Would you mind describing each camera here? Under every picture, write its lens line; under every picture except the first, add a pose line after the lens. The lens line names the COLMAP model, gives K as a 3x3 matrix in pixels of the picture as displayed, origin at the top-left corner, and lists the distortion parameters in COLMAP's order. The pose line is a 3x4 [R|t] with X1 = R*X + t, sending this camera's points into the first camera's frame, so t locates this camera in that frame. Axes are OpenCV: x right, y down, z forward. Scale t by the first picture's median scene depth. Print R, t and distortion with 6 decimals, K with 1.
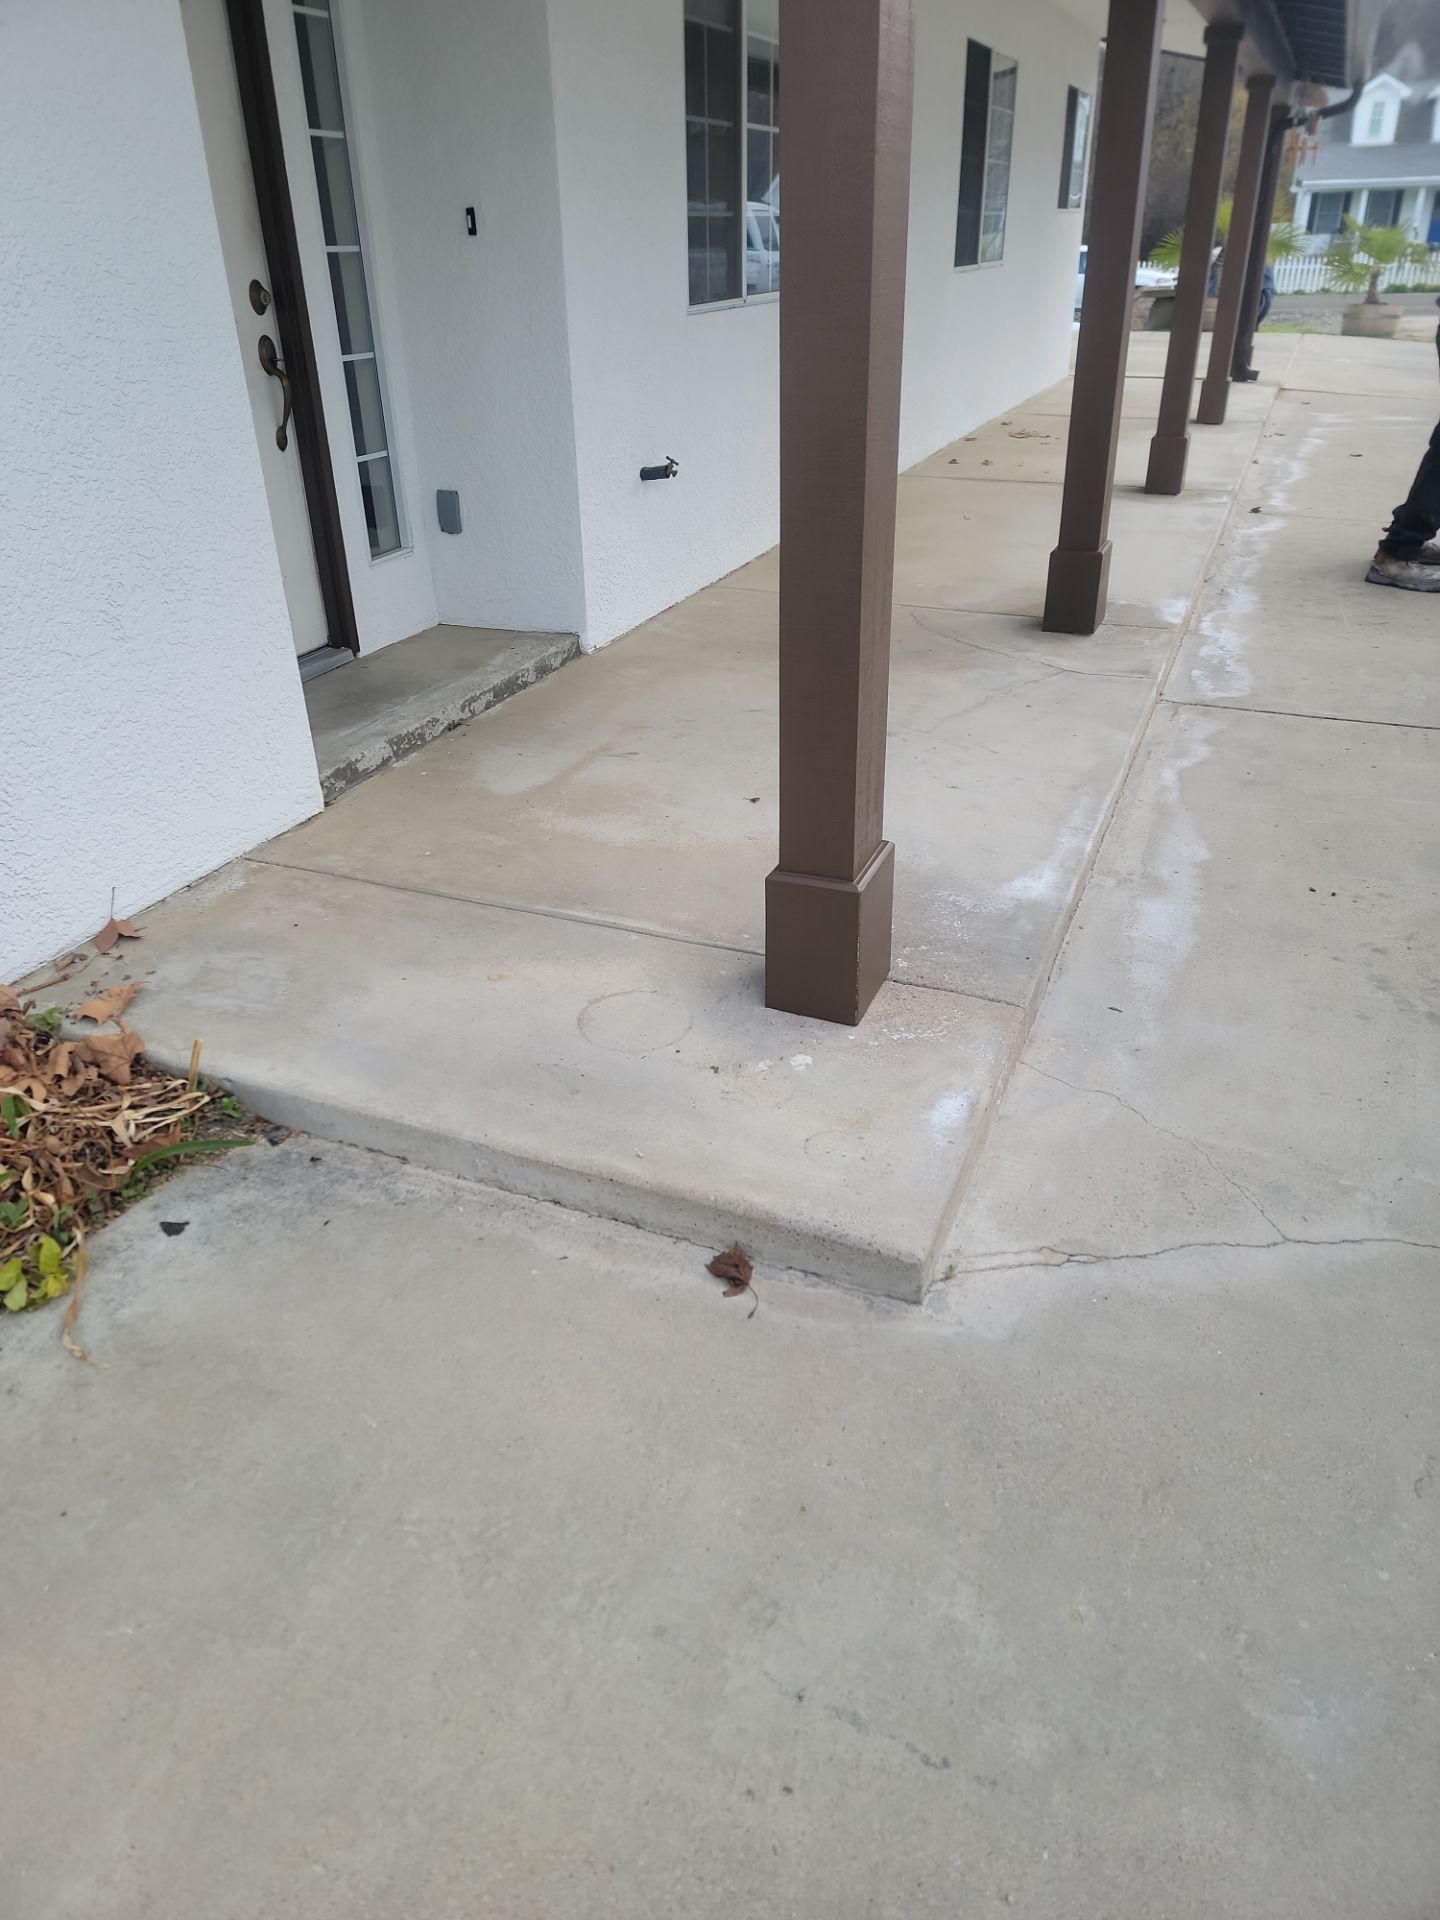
lens RADIAL K [[1321.9, 0, 719.2], [0, 1321.9, 960.0], [0, 0, 1]] dist [0.006499, -0.005367]
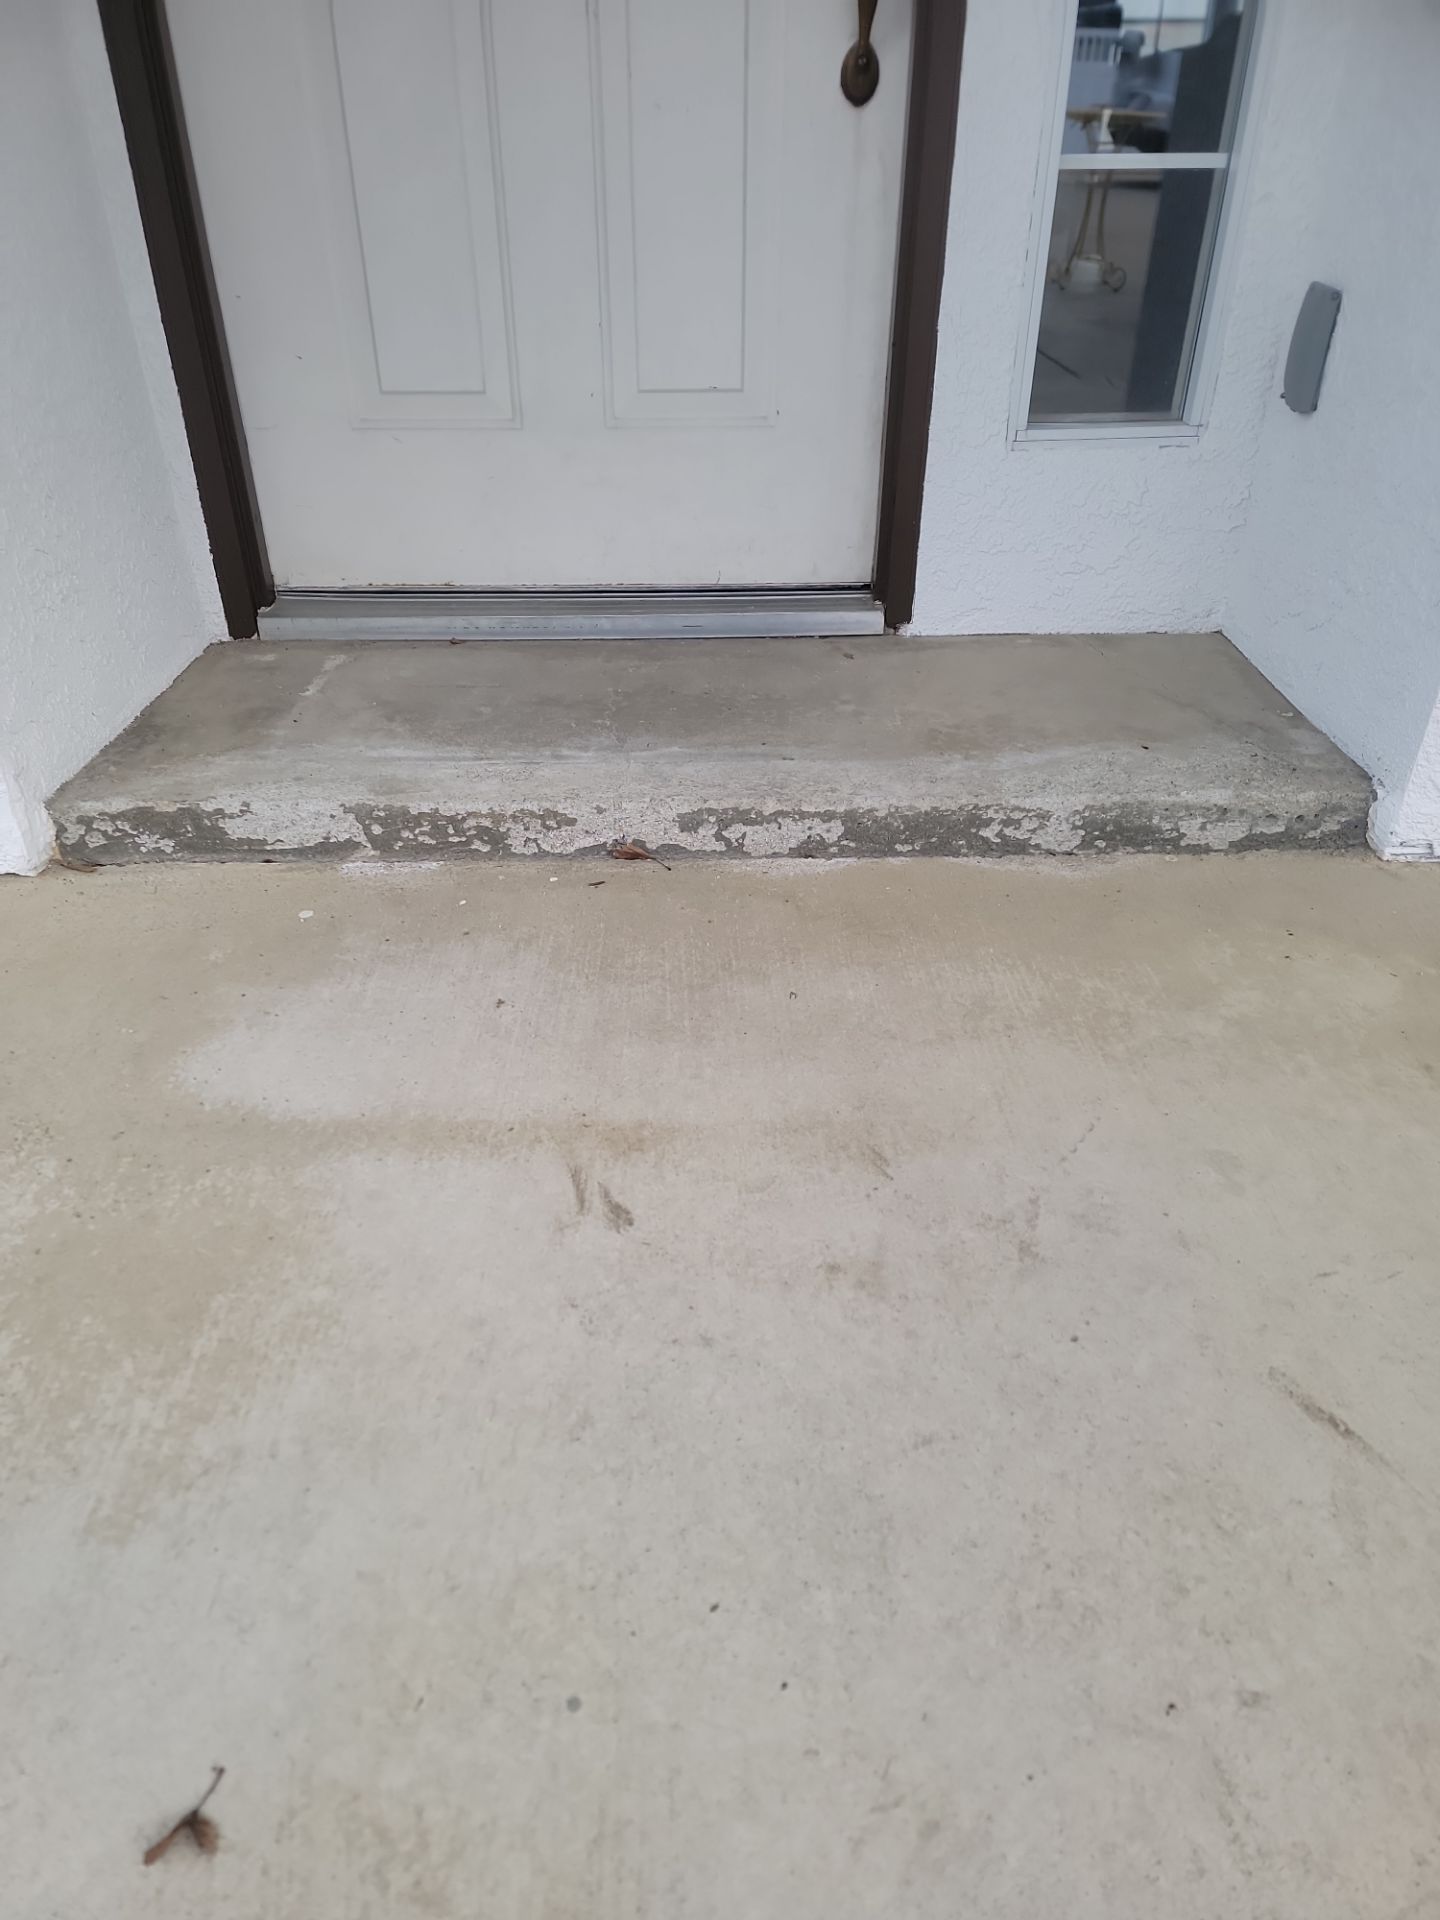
lens RADIAL K [[1321.9, 0, 717.0], [0, 1321.9, 961.0], [0, 0, 1]] dist [0.006499, -0.005367]
pose [[0.336534, 0.504111, -0.795372, 0.127271], [-0.429354, 0.833877, 0.346849, -0.287472], [0.838093, 0.224770, 0.497070, 0.814920]]
